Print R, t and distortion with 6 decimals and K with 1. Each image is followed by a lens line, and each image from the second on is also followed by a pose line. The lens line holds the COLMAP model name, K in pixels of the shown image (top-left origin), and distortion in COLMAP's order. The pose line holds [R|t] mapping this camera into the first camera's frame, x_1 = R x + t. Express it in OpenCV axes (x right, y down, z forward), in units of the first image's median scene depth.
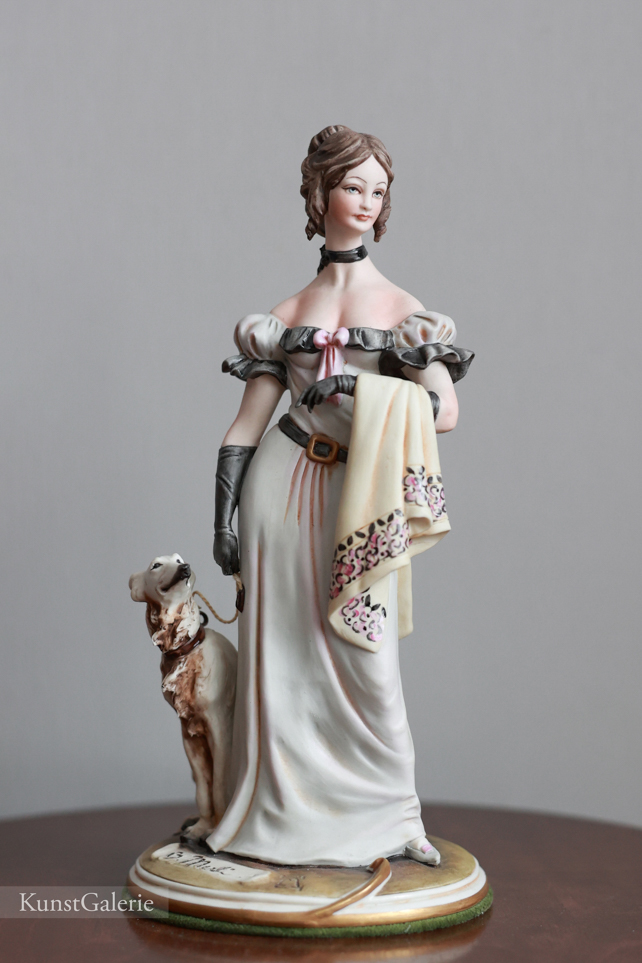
lens RADIAL K [[2050.7, 0, 321.0], [0, 2050.7, 481.5], [0, 0, 1]] dist [-0.095339, 0.186438]
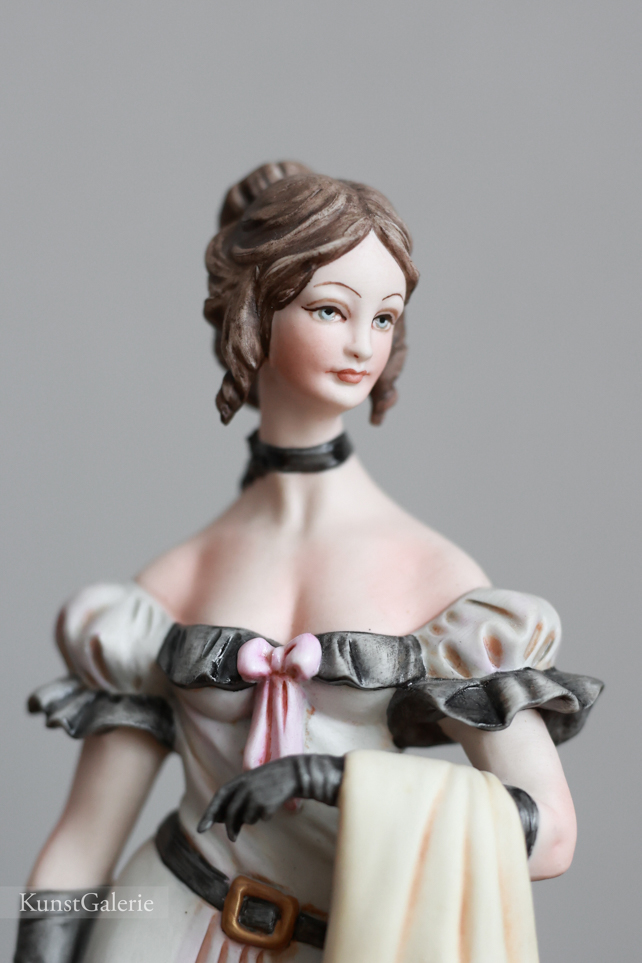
lens RADIAL K [[2050.7, 0, 321.0], [0, 2050.7, 481.5], [0, 0, 1]] dist [-0.095339, 0.186438]
pose [[0.997439, -0.004337, 0.071393, -0.016650], [0.005408, 0.999876, -0.014809, -0.099961], [-0.071320, 0.015158, 0.997338, 0.567969]]
